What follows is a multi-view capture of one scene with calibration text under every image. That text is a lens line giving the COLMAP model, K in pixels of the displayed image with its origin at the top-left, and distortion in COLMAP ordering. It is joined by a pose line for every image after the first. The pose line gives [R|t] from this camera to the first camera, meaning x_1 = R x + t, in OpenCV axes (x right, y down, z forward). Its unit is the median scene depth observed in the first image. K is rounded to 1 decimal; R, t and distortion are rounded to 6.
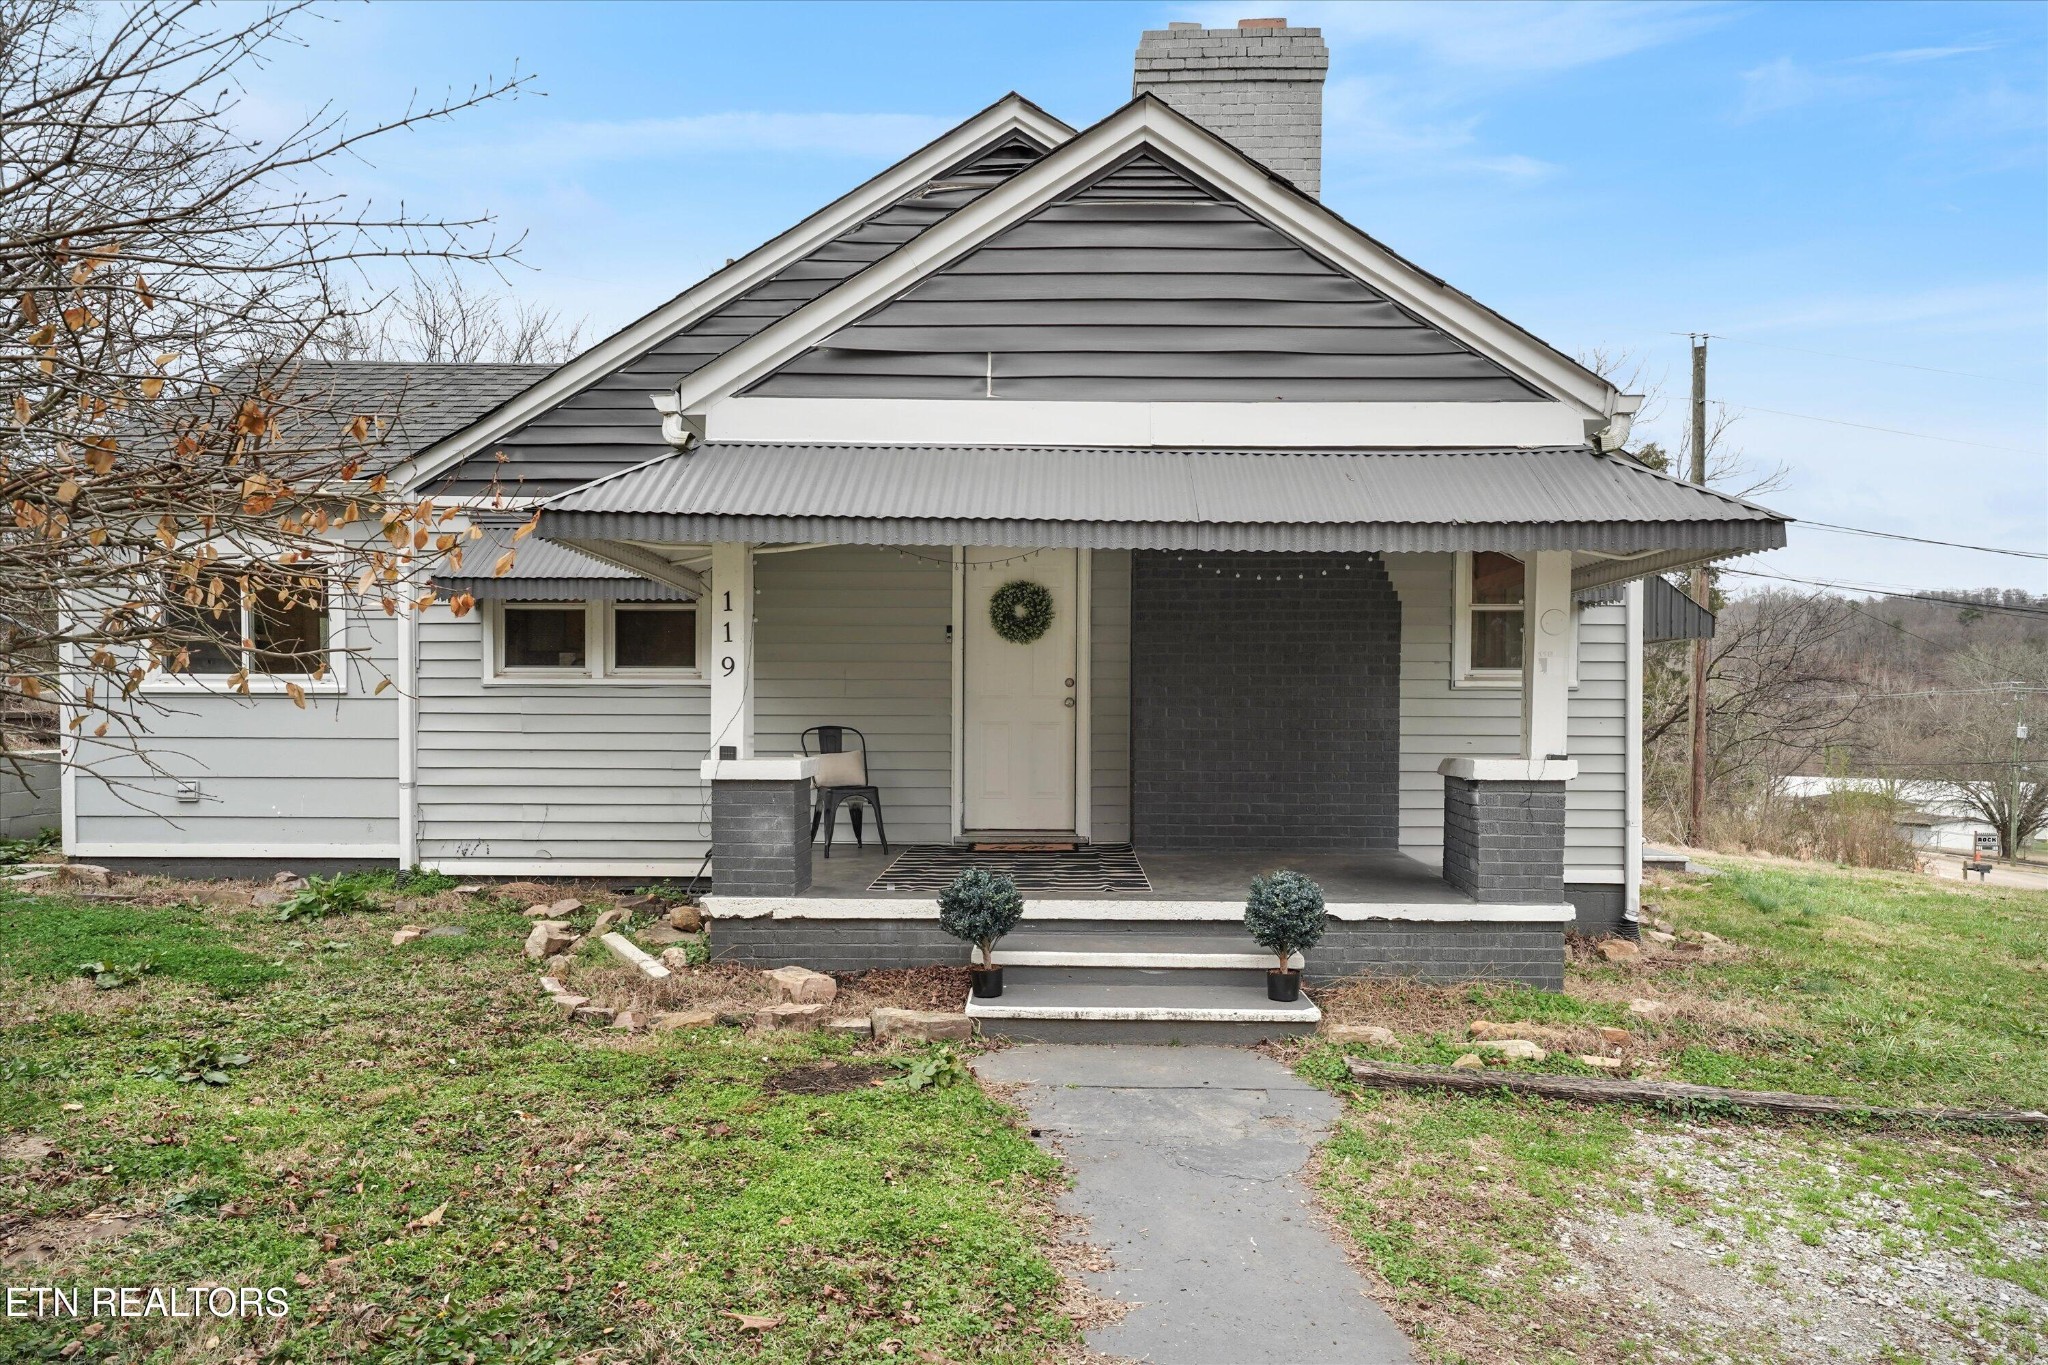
lens RADIAL K [[1334.7, 0, 927.9], [0, 1334.7, 746.1], [0, 0, 1]] dist [0.017882, -0.008962]
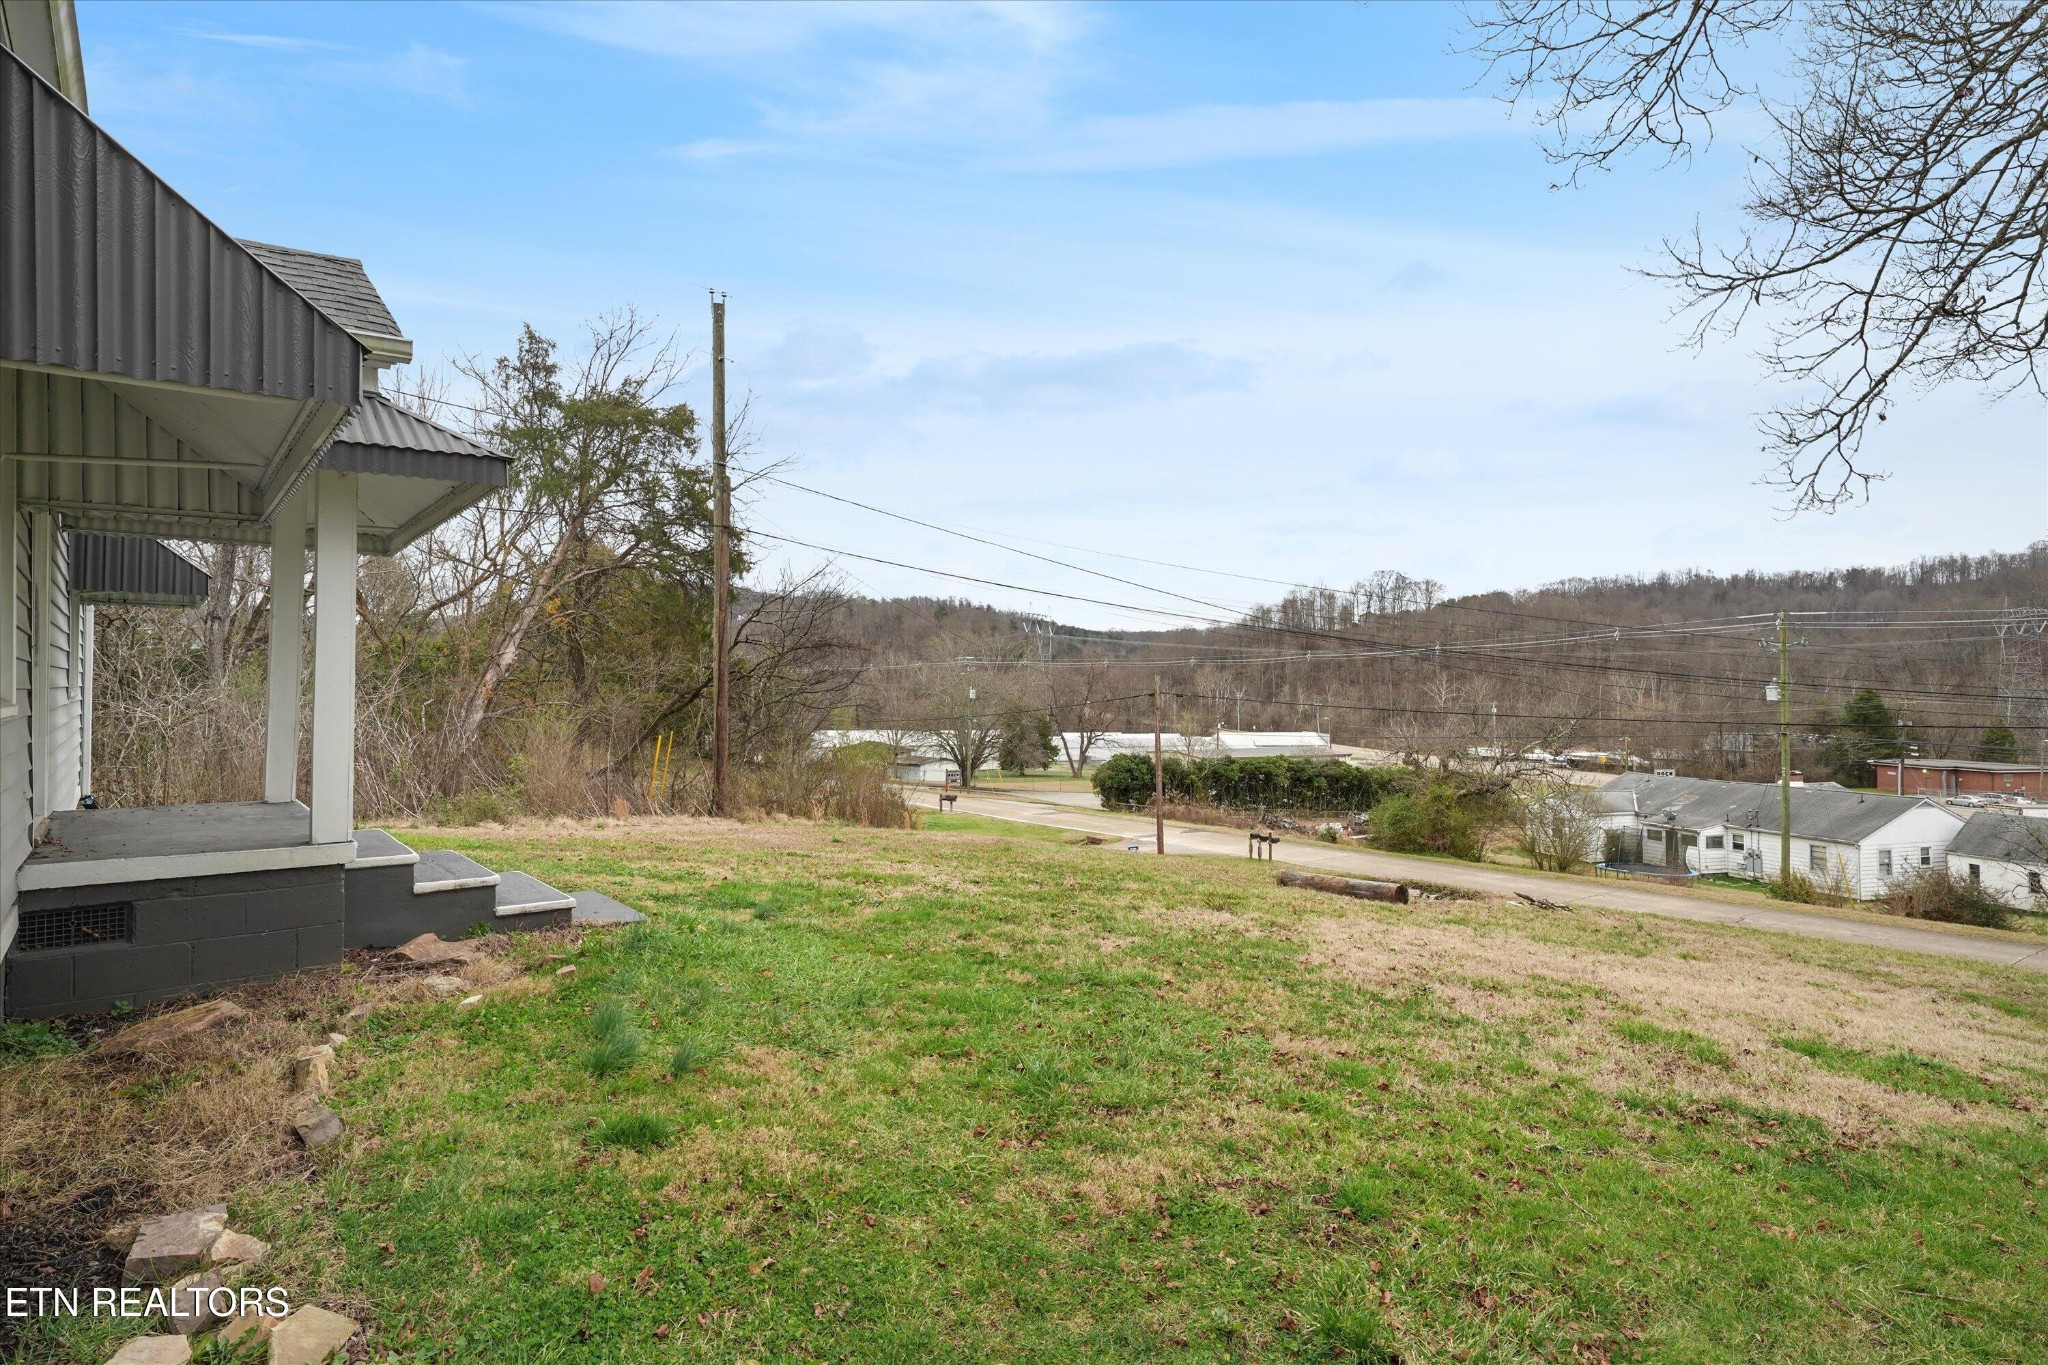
lens RADIAL K [[1029.0, 0, 1031.0], [0, 1029.0, 689.7], [0, 0, 1]] dist [0.020295, 0.000577]
pose [[0.734422, -0.005221, 0.678674, 0.252292], [0.019165, 0.999731, -0.013048, -0.000327], [-0.678423, 0.022590, 0.734324, 0.327040]]
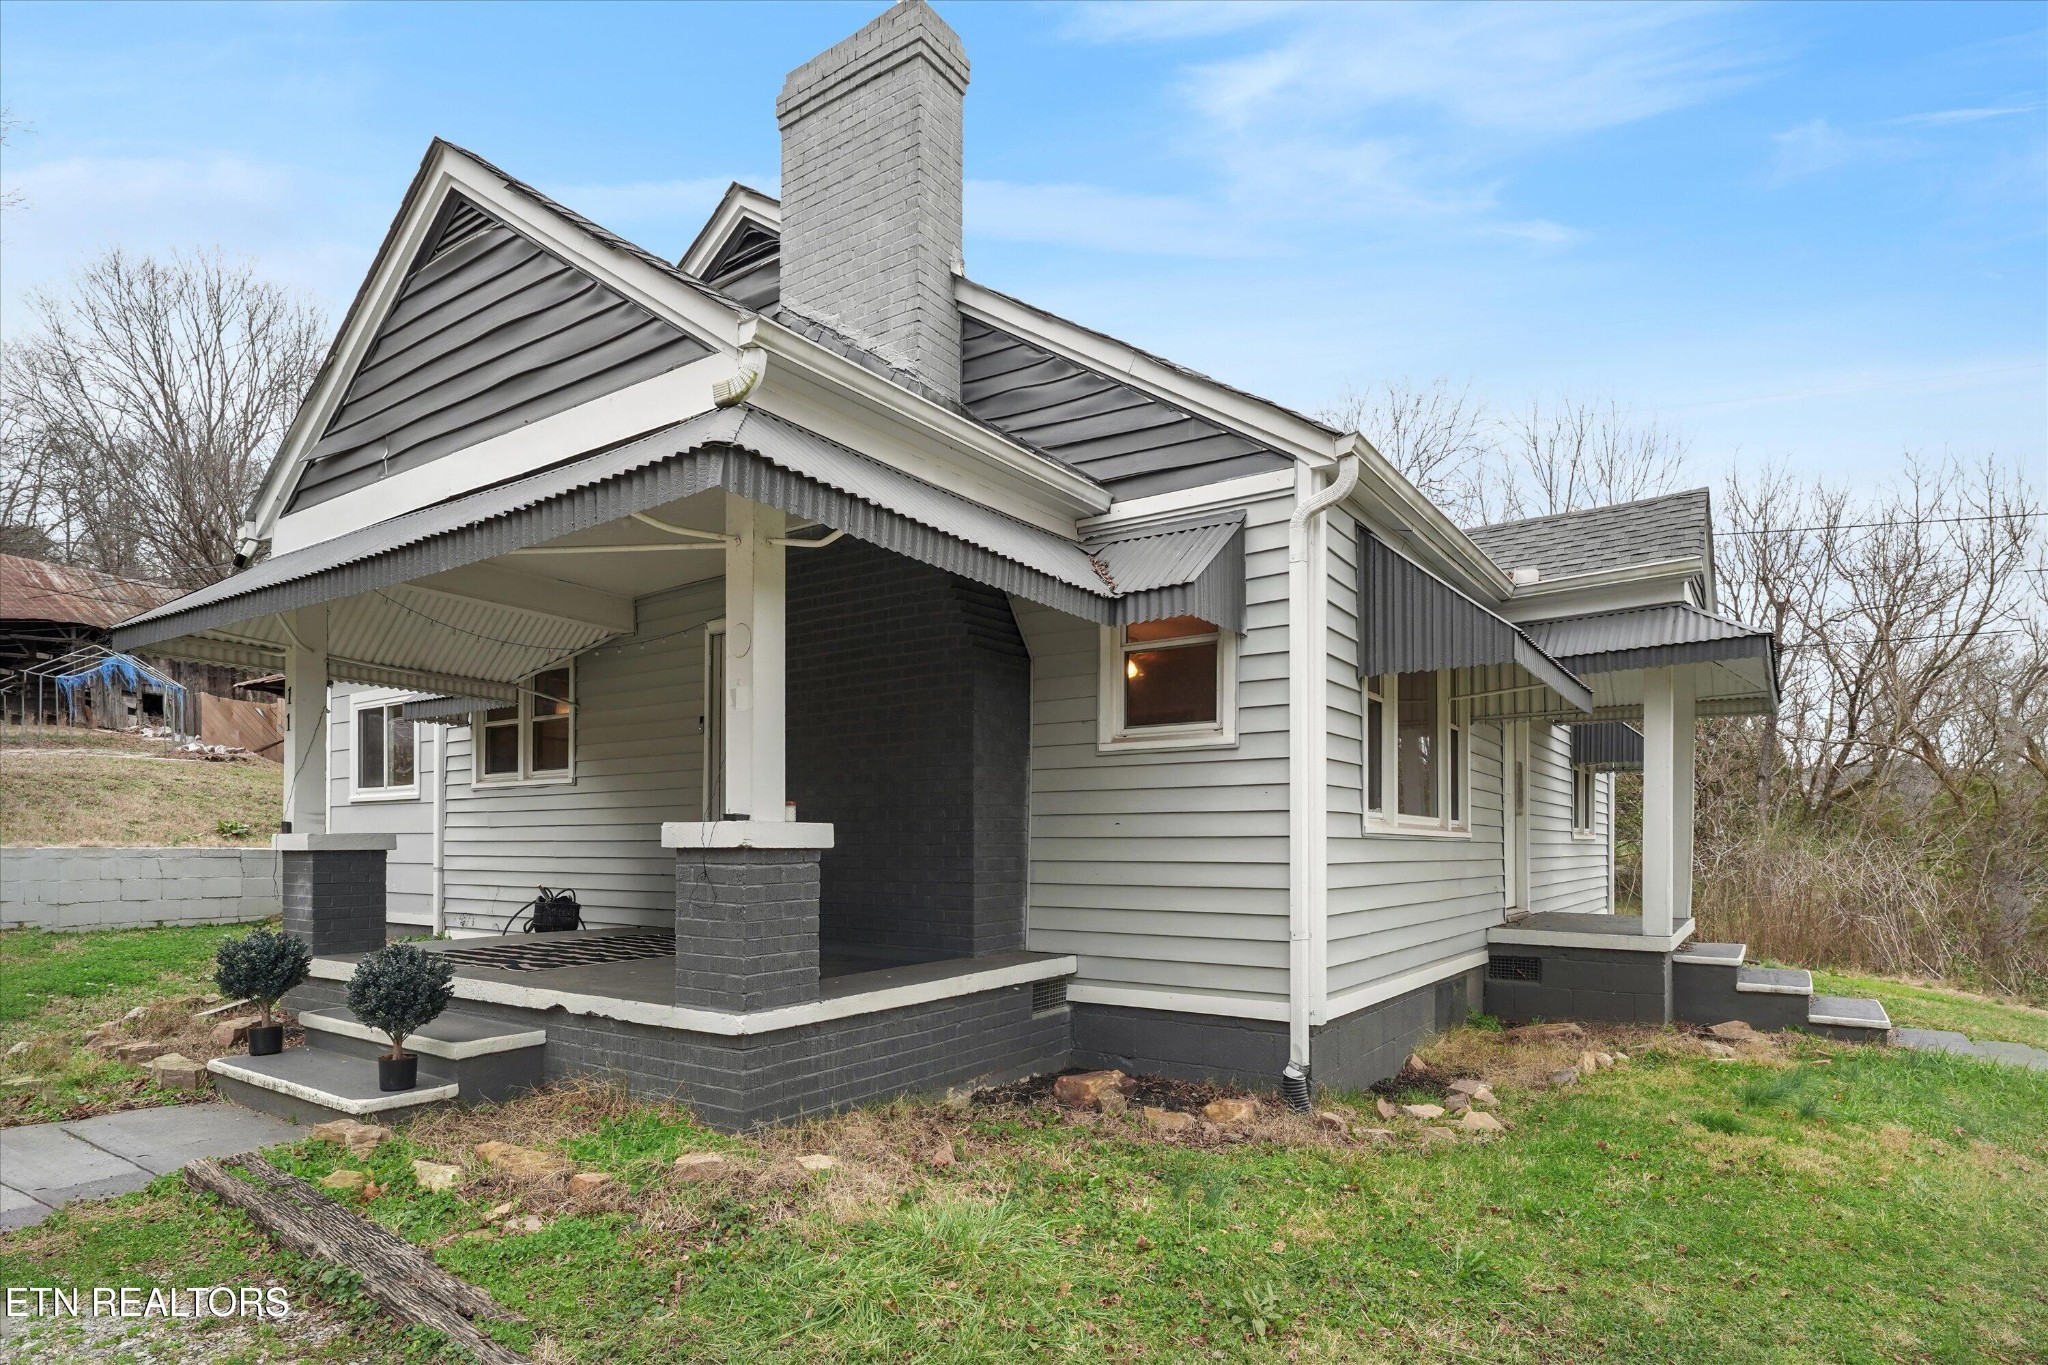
lens RADIAL K [[1155.8, 0, 958.6], [0, 1155.8, 844.7], [0, 0, 1]] dist [0.007227, 0.002394]
pose [[0.826341, -0.000907, -0.563169, 0.321219], [-0.016326, 0.999540, -0.025565, 0.013004], [0.562934, 0.030320, 0.825946, 0.181444]]
